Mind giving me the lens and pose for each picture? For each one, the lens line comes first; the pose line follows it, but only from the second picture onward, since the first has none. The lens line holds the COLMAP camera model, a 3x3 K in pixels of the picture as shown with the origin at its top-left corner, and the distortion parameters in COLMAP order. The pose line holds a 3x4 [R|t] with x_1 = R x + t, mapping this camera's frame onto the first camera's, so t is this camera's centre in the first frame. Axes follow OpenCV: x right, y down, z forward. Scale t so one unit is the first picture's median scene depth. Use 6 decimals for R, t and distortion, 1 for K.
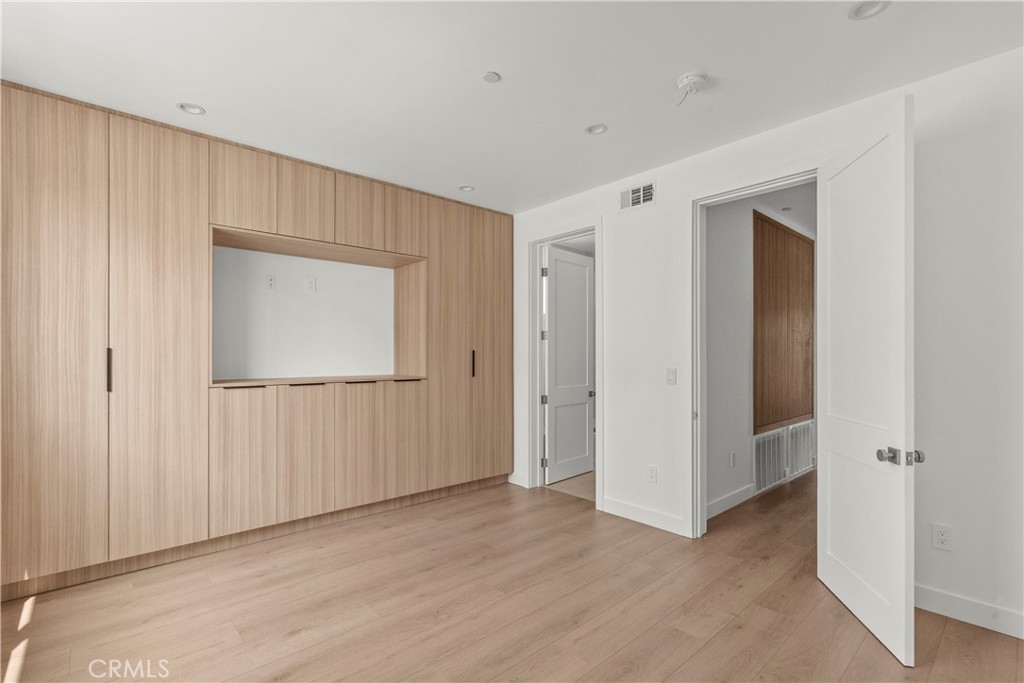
lens RADIAL K [[469.7, 0, 514.0], [0, 469.7, 347.1], [0, 0, 1]] dist [-0.005206, 0.007016]
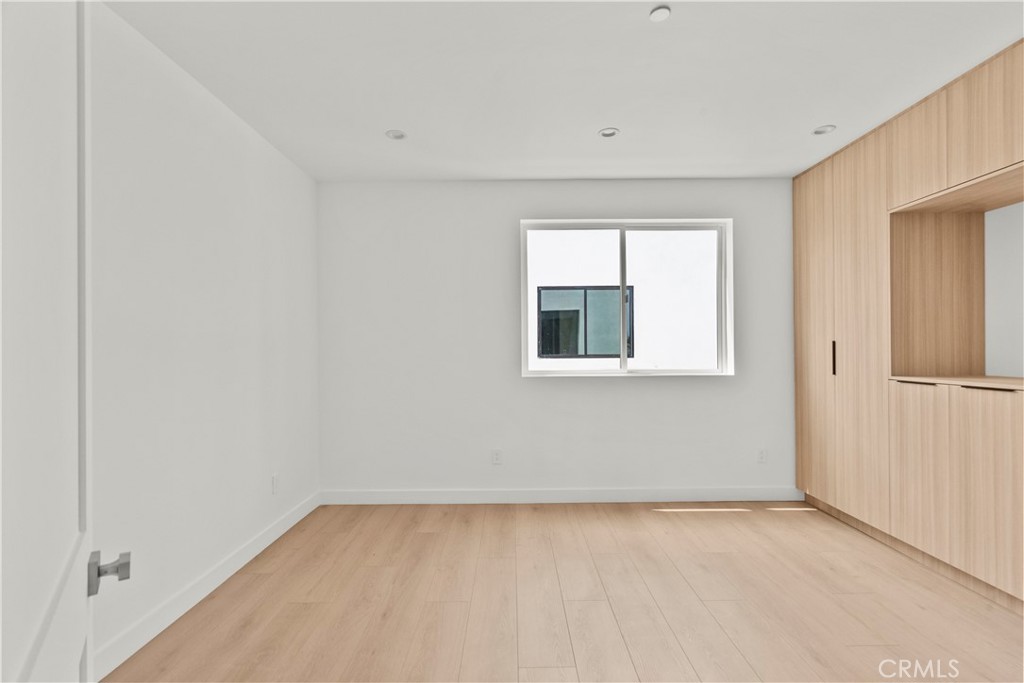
lens RADIAL K [[469.7, 0, 514.0], [0, 469.7, 347.1], [0, 0, 1]] dist [-0.005206, 0.007016]
pose [[-0.666906, 0.003565, -0.745133, 0.666765], [0.015603, 0.999836, -0.009181, 0.015796], [0.744979, -0.017749, -0.666852, 1.205961]]
